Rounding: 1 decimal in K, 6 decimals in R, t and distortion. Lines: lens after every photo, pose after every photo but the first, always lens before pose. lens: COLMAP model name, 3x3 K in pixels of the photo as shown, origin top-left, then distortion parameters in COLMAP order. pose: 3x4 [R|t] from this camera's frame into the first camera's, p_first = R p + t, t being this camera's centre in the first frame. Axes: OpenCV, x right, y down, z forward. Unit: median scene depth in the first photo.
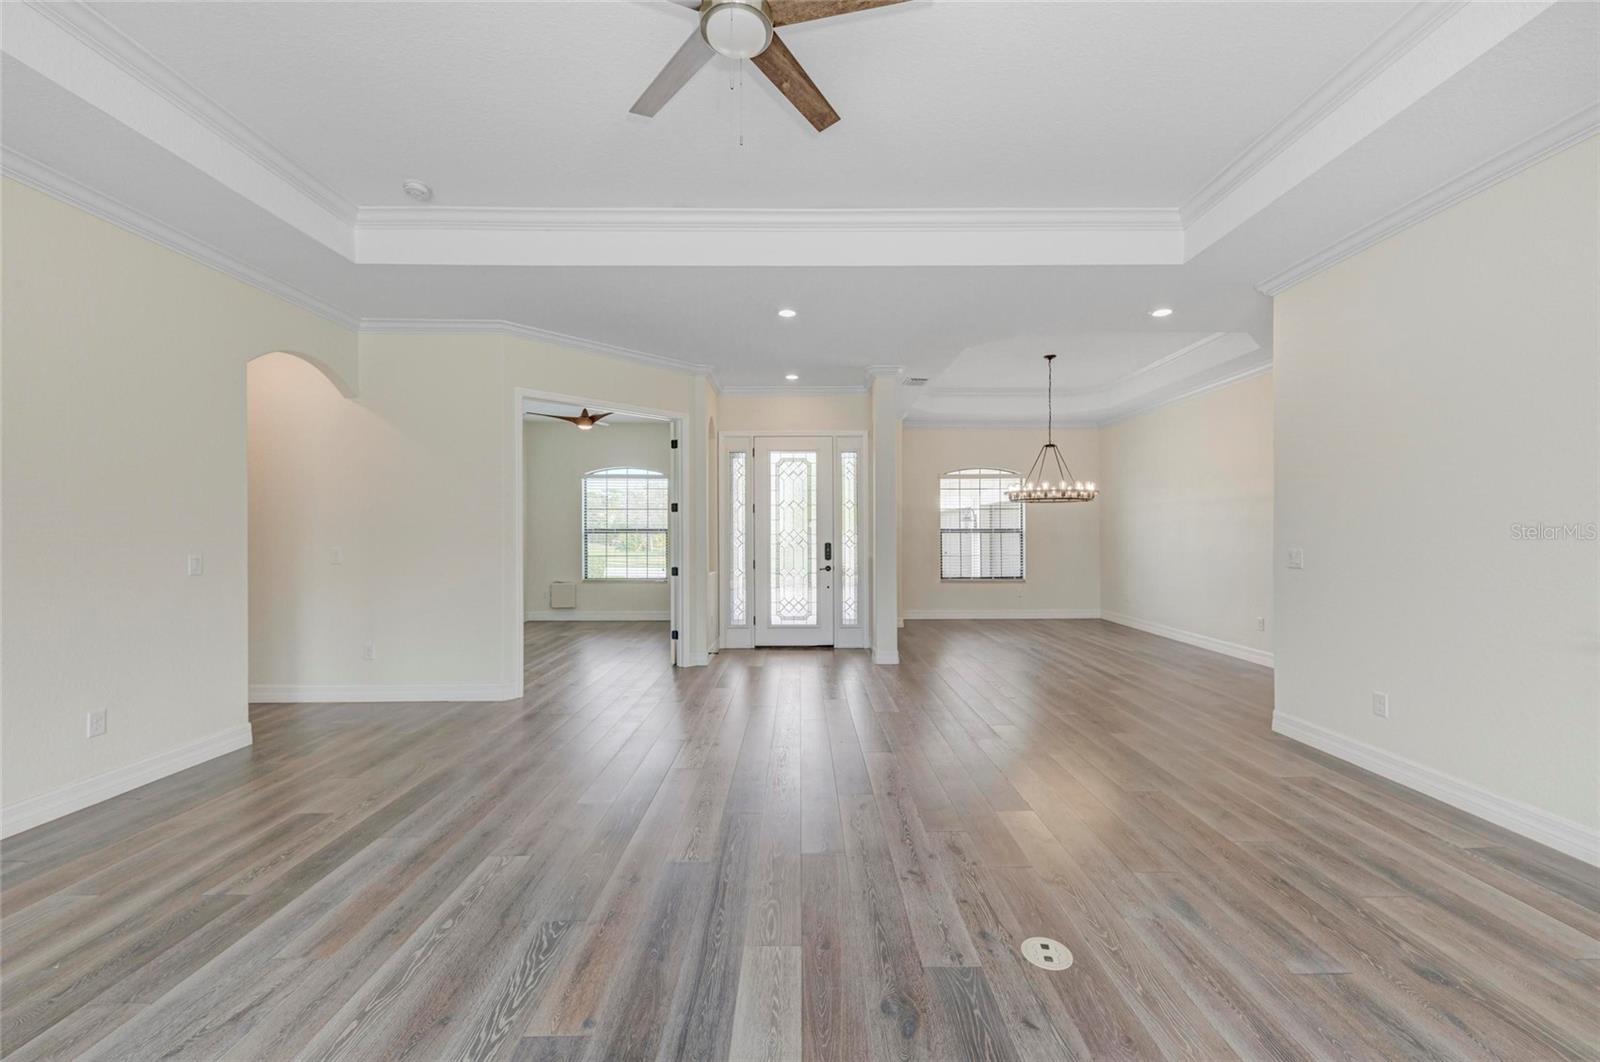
lens RADIAL K [[622.0, 0, 802.0], [0, 622.0, 529.6], [0, 0, 1]] dist [0.010406, -0.005604]
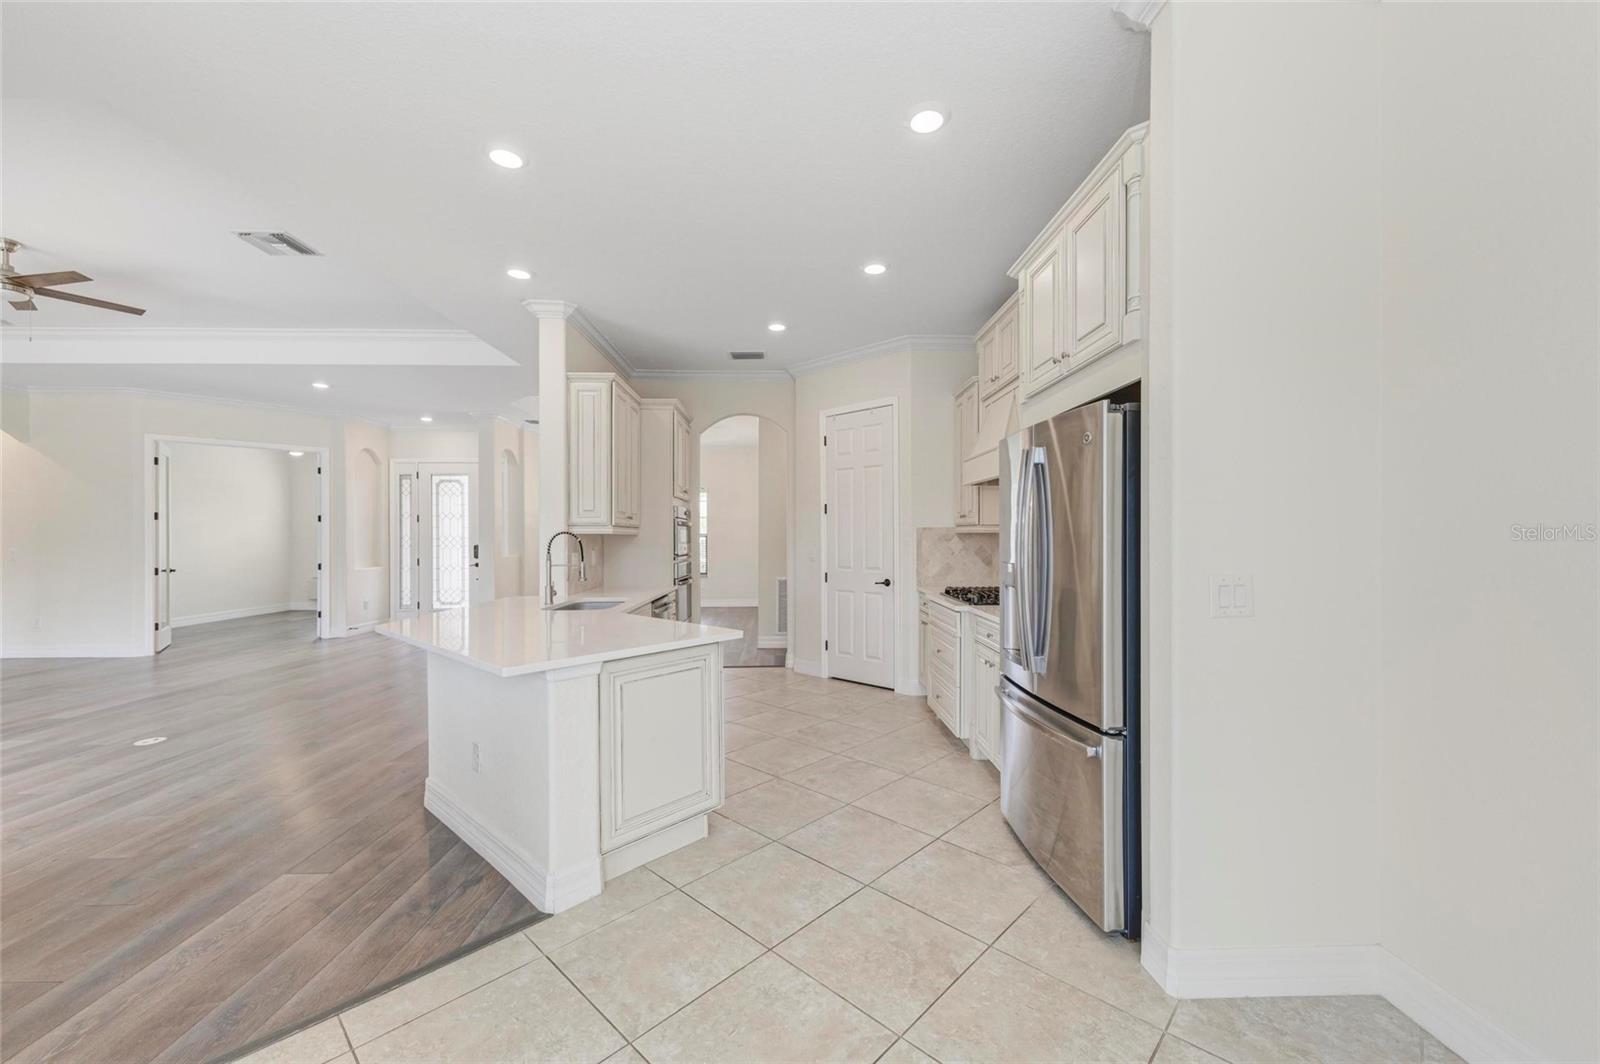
lens RADIAL K [[622.0, 0, 815.5], [0, 622.0, 538.4], [0, 0, 1]] dist [0.010406, -0.005604]
pose [[0.999923, -0.002007, 0.012228, 0.729774], [0.001894, 0.999956, 0.009241, -0.003484], [-0.012246, -0.009218, 0.999883, -0.305788]]
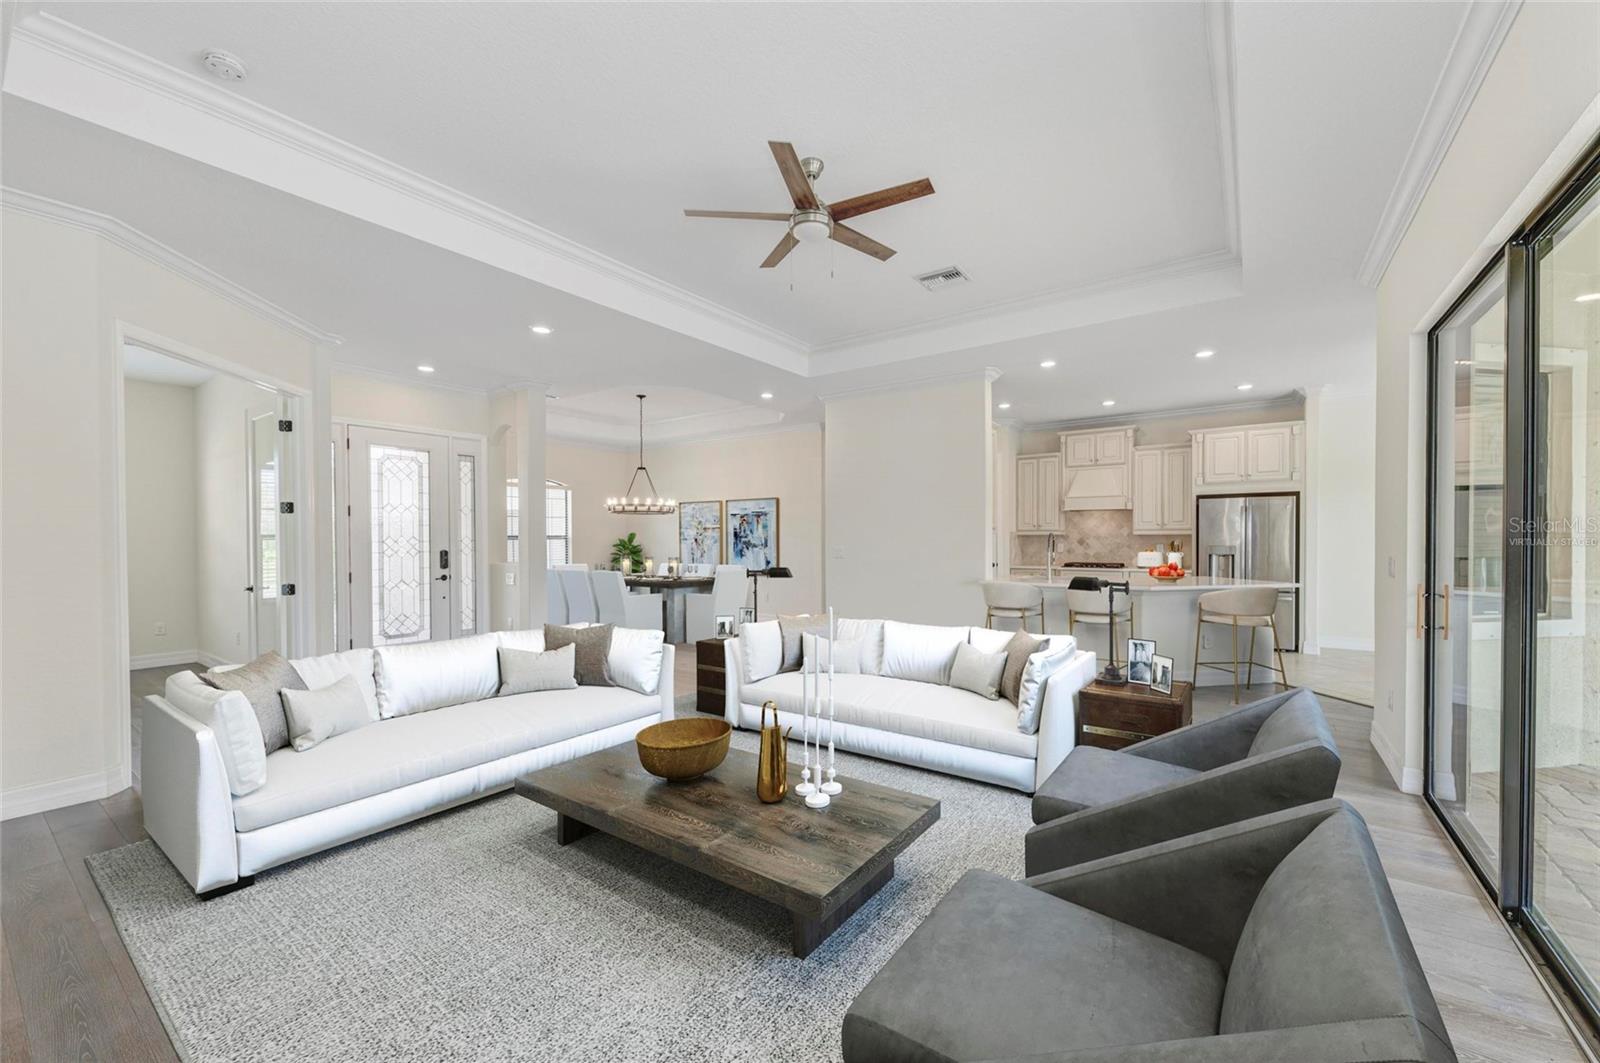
lens RADIAL K [[622.0, 0, 790.1], [0, 622.0, 541.9], [0, 0, 1]] dist [0.010406, -0.005604]
pose [[0.600005, -0.006906, 0.799967, -0.394211], [0.000289, 0.999965, 0.008416, 0.000818], [-0.799996, -0.004818, 0.599985, 0.020580]]
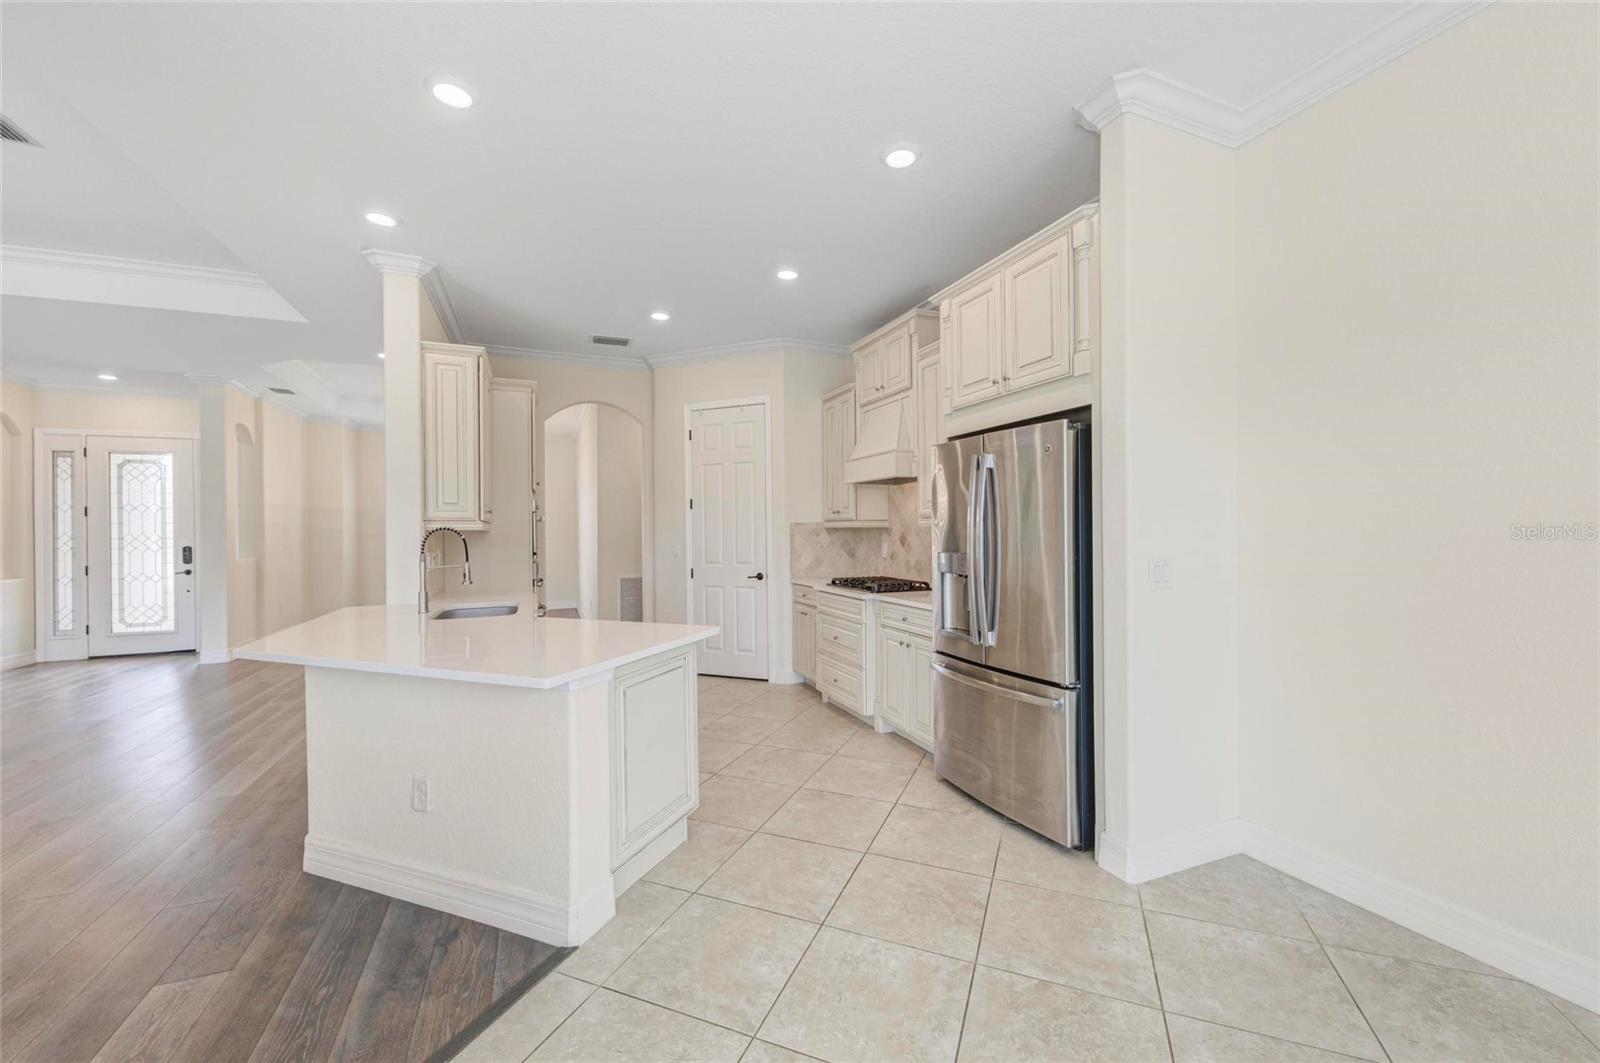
lens RADIAL K [[622.0, 0, 822.0], [0, 622.0, 530.7], [0, 0, 1]] dist [0.010406, -0.005604]
pose [[0.928403, -0.007472, 0.371499, 0.609177], [0.005893, 0.999968, 0.005386, -0.003313], [-0.371527, -0.002811, 0.928418, -0.299437]]
